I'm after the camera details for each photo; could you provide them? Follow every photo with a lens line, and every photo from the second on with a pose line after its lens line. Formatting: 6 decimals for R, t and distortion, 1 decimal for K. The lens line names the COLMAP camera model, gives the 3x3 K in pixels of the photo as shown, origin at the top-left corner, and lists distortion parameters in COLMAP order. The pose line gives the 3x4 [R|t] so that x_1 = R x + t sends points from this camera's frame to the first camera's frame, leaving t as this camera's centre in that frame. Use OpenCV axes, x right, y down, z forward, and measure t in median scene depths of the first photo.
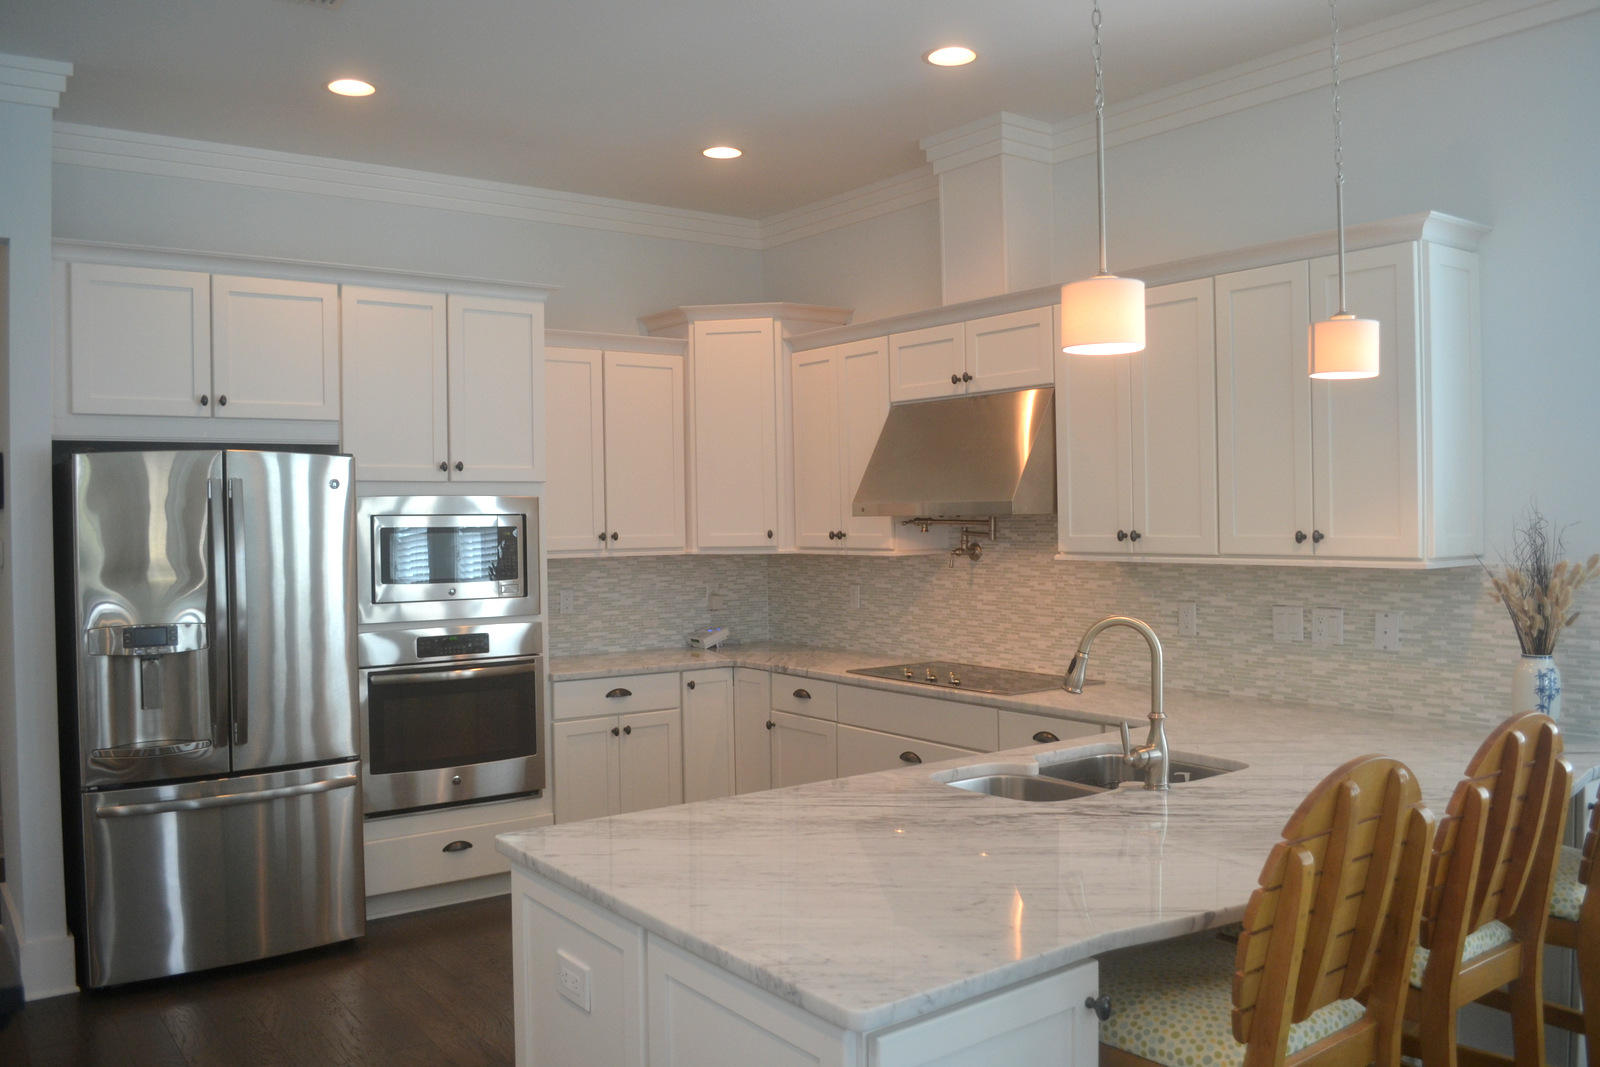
lens RADIAL K [[1279.7, 0, 806.9], [0, 1279.7, 530.6], [0, 0, 1]] dist [-0.080893, 0.010614]
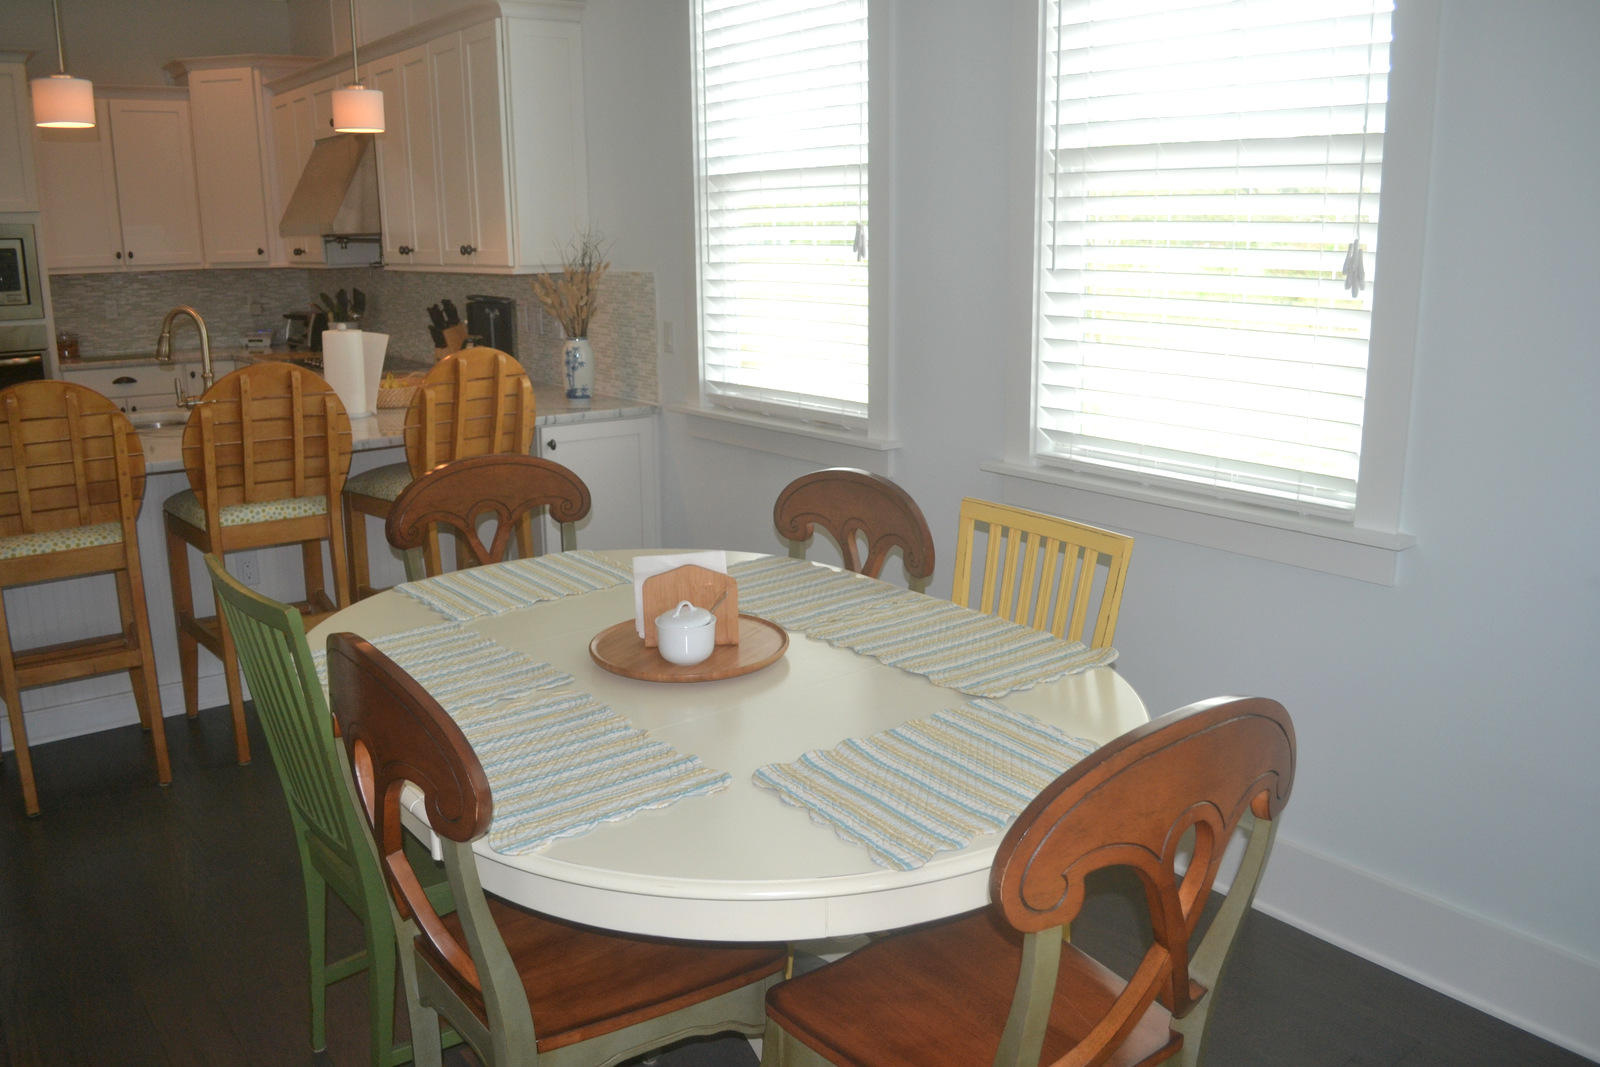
lens RADIAL K [[1279.7, 0, 806.9], [0, 1279.7, 530.6], [0, 0, 1]] dist [-0.080893, 0.010614]
pose [[0.999906, 0.001174, 0.013630, 0.635526], [-0.004078, 0.976595, 0.215048, 0.004243], [-0.013058, -0.215083, 0.976508, -0.311191]]
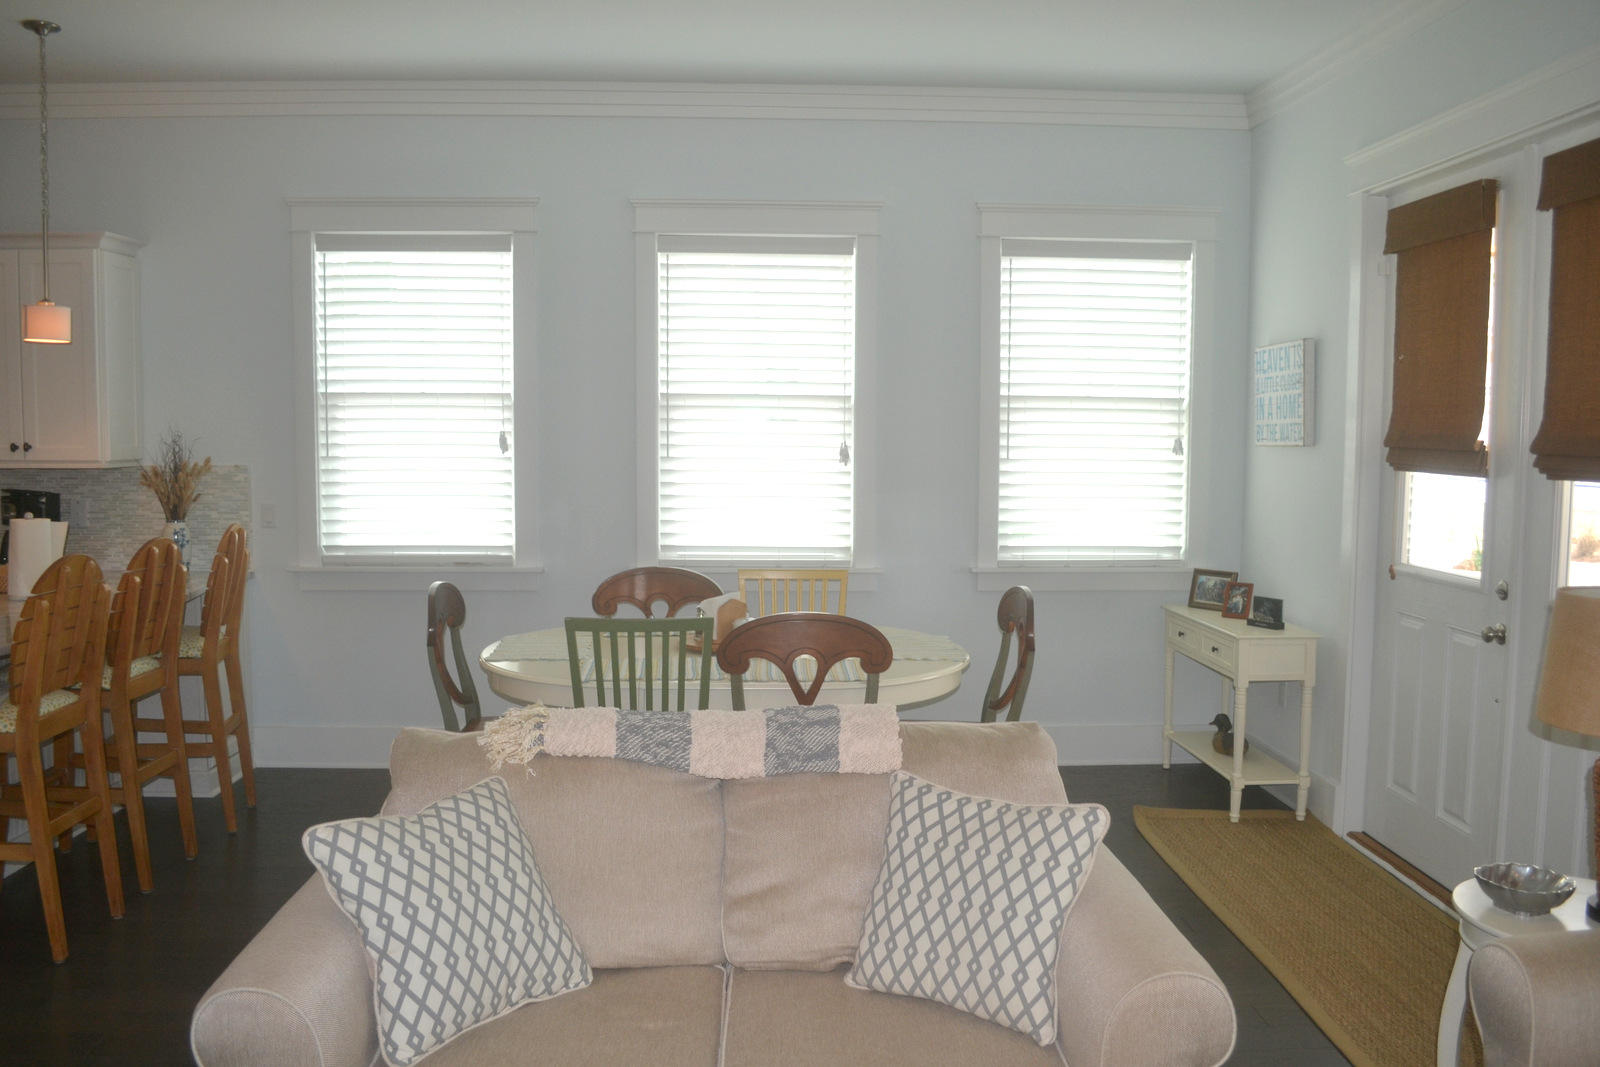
lens RADIAL K [[1281.3, 0, 800.0], [0, 1281.3, 533.5], [0, 0, 1]] dist [-0.061245, -0.002183]
pose [[0.576048, -0.048400, 0.815982, -0.215941], [-0.004162, 0.998059, 0.062139, 0.009263], [-0.817405, -0.039191, 0.574728, -0.457653]]
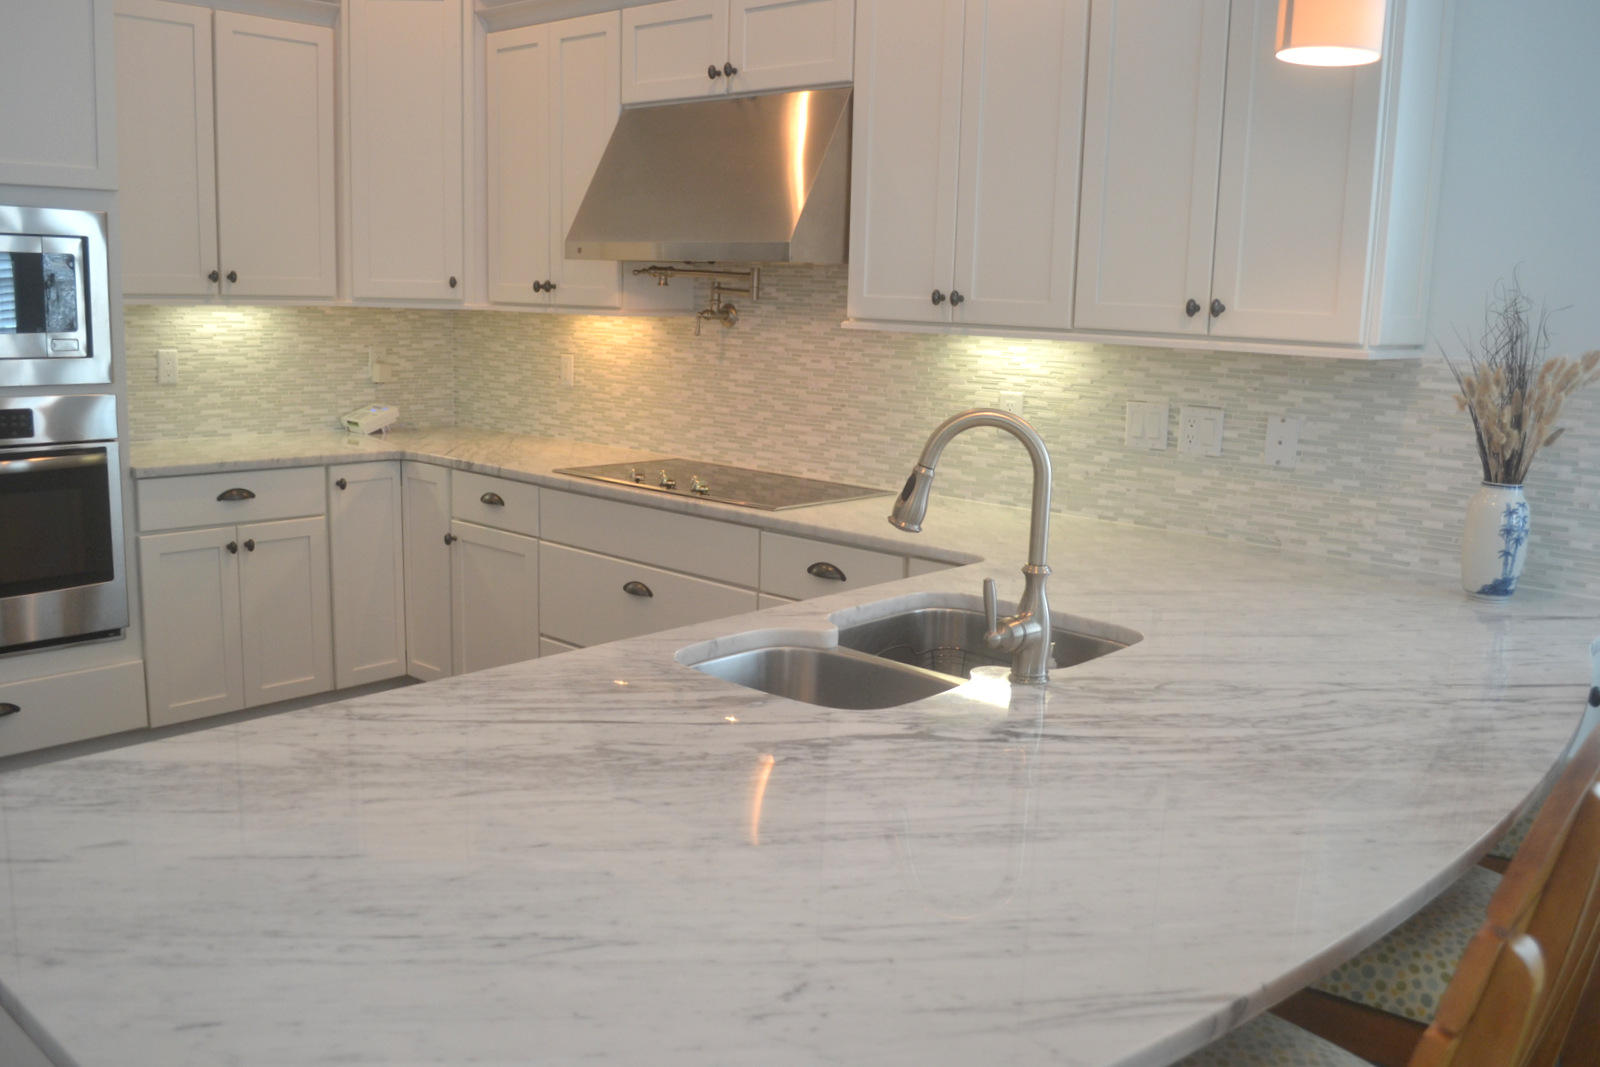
lens RADIAL K [[1345.2, 0, 805.5], [0, 1345.2, 530.9], [0, 0, 1]] dist [-0.078838, 0.002880]
pose [[0.977814, 0.009361, 0.209266, 0.014088], [-0.043725, 0.986115, 0.160201, 0.015939], [-0.204861, -0.165797, 0.964647, 0.252486]]
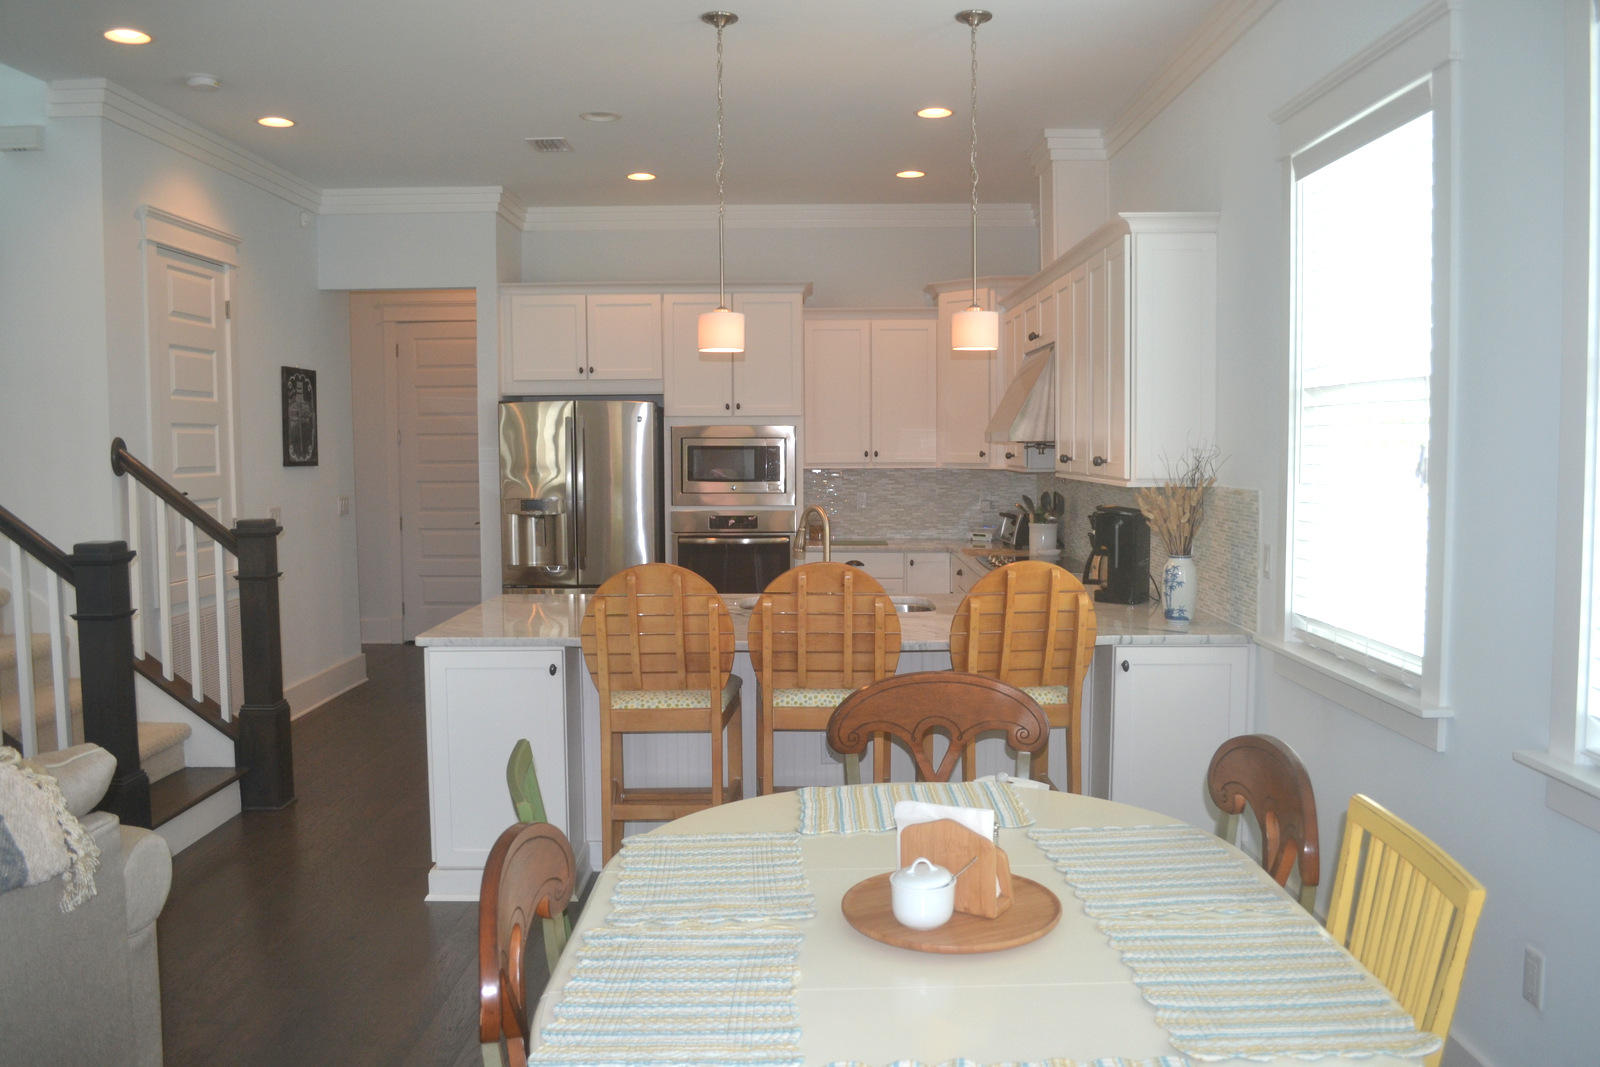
lens RADIAL K [[1279.7, 0, 806.9], [0, 1279.7, 530.6], [0, 0, 1]] dist [-0.080893, 0.010614]
pose [[0.798324, 0.051174, -0.600050, 0.827401], [-0.012172, 0.997551, 0.068880, -0.009290], [0.602105, -0.047684, 0.796992, -0.212891]]
